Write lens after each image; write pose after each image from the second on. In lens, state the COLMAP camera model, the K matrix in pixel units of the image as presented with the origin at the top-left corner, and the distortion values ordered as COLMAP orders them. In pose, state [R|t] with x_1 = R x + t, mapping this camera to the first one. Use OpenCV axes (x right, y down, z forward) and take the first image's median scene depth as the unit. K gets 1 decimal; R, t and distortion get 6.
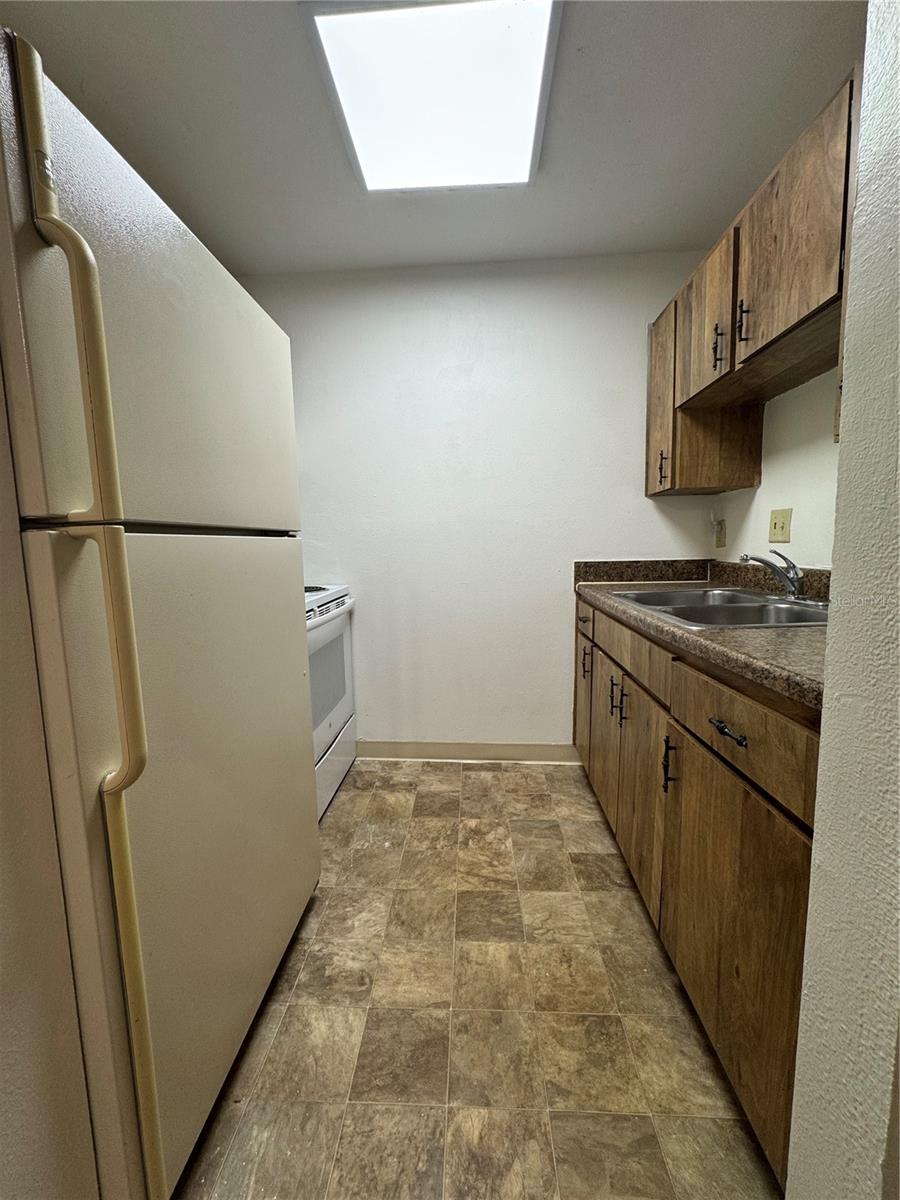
lens RADIAL K [[476.5, 0, 450.2], [0, 476.5, 600.3], [0, 0, 1]] dist [0.021469, -0.000070]
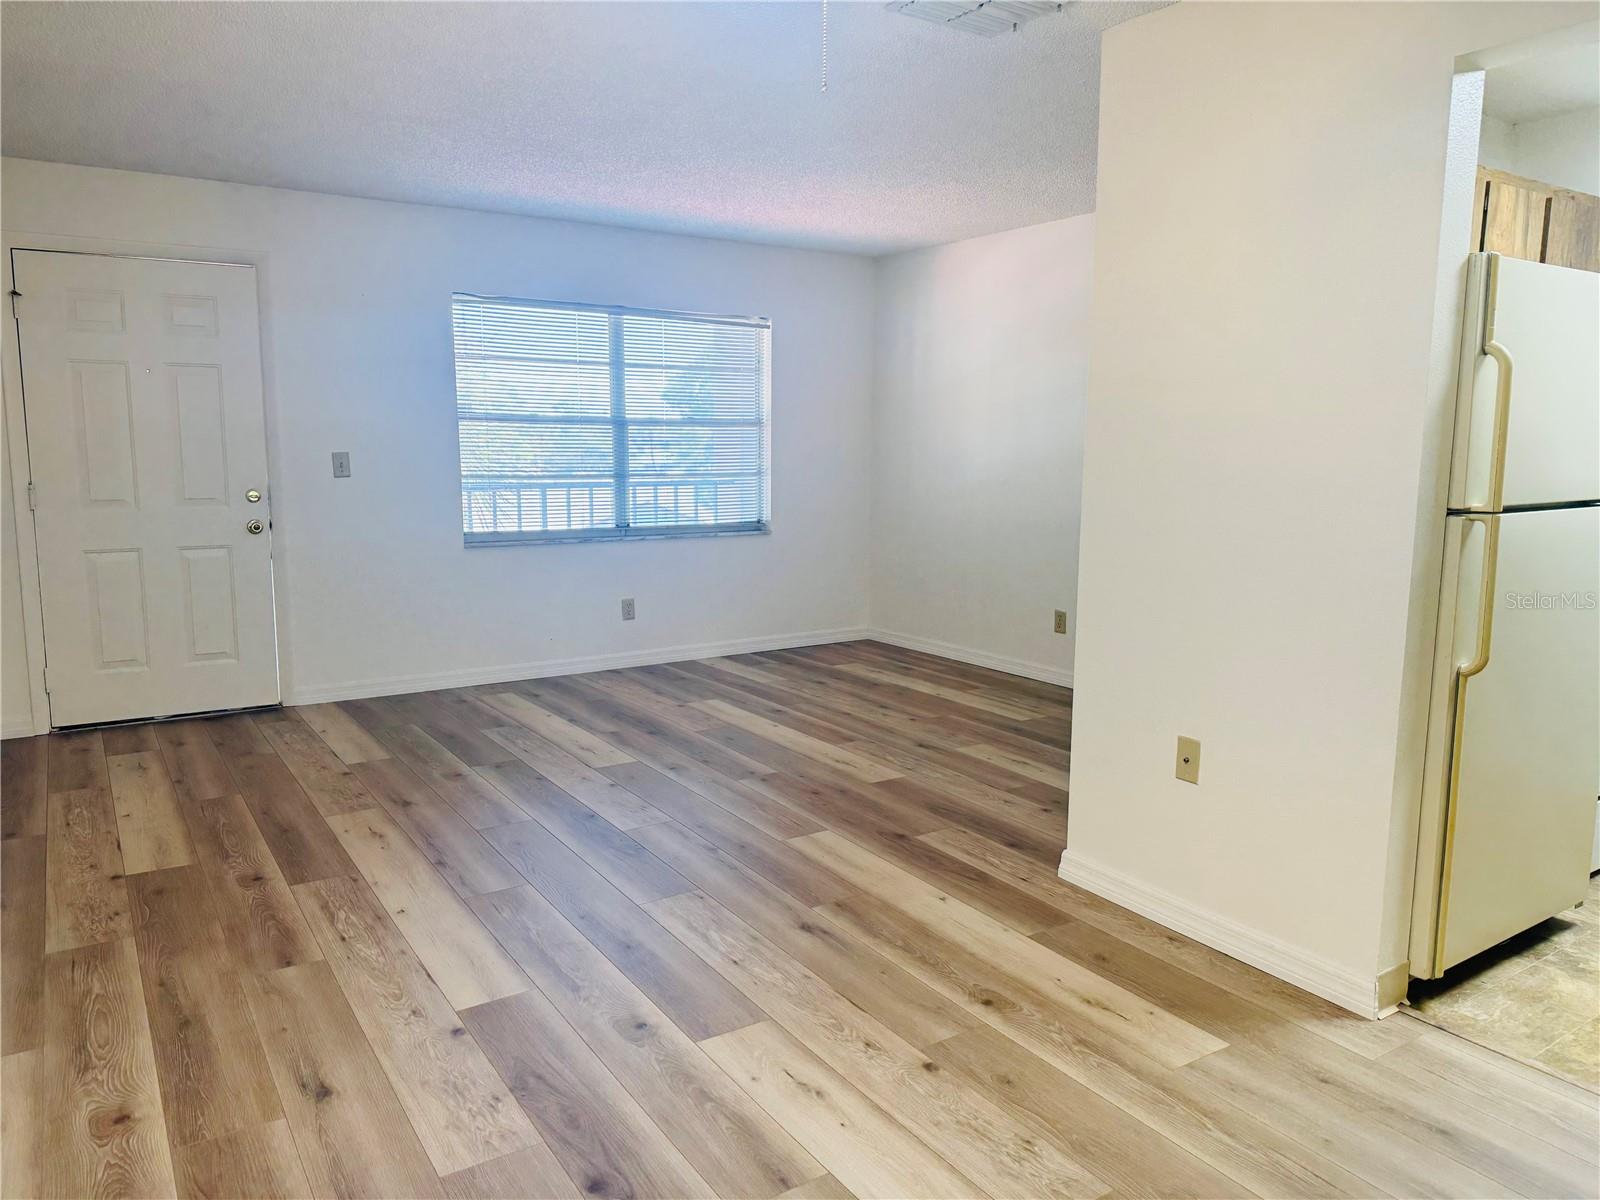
lens RADIAL K [[1124.3, 0, 804.3], [0, 1124.3, 599.6], [0, 0, 1]] dist [0.007631, -0.012840]
pose [[0.596673, 0.137445, -0.790626, 0.972522], [-0.116674, 0.989613, 0.083985, 0.086155], [0.793957, 0.042135, 0.606512, -3.187697]]
